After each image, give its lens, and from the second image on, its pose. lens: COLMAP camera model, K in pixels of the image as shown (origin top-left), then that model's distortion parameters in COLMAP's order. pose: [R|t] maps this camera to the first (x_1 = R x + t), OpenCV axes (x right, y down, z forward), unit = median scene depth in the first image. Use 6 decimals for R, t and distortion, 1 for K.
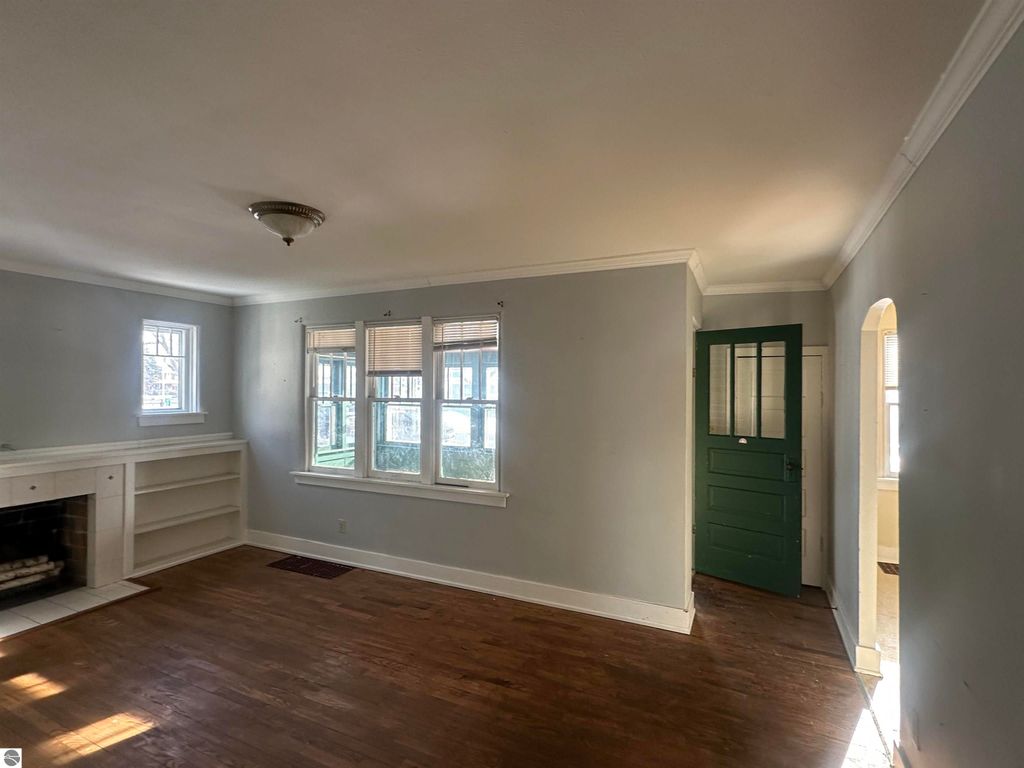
lens RADIAL K [[503.6, 0, 510.8], [0, 503.6, 389.6], [0, 0, 1]] dist [-0.009510, 0.000049]
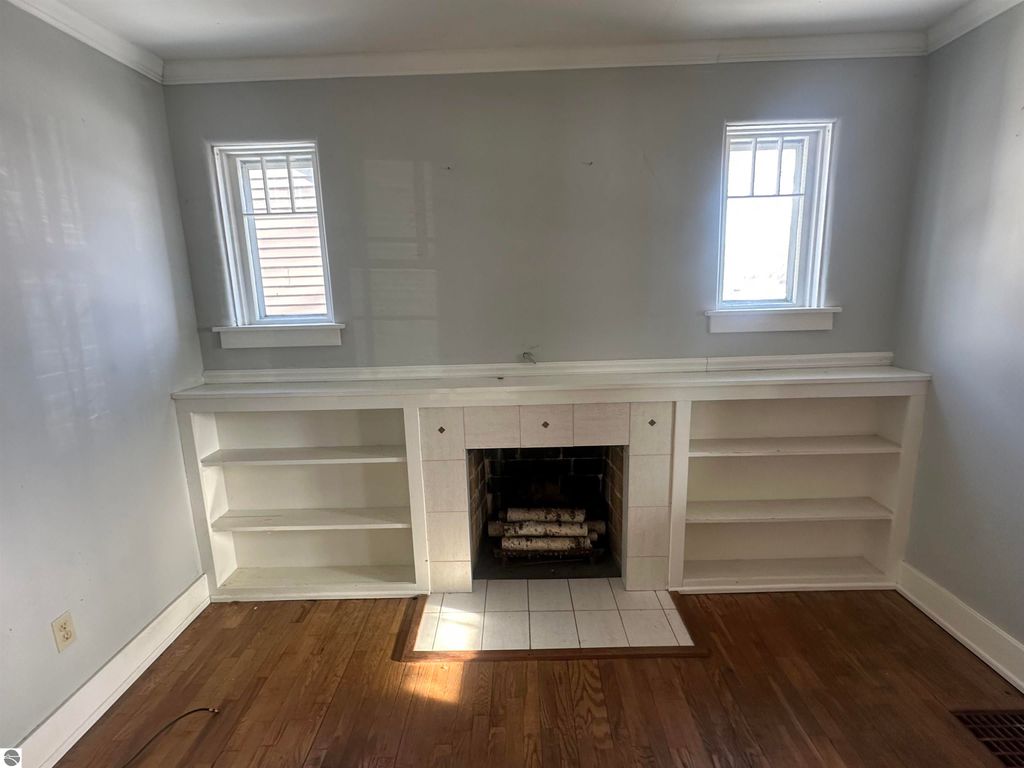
lens RADIAL K [[489.1, 0, 524.3], [0, 489.1, 380.9], [0, 0, 1]] dist [0.002235, 0.000161]
pose [[0.417344, 0.156159, -0.895231, -0.359788], [0.030611, 0.982150, 0.185591, 0.020285], [0.908233, -0.104859, 0.405114, 0.632211]]
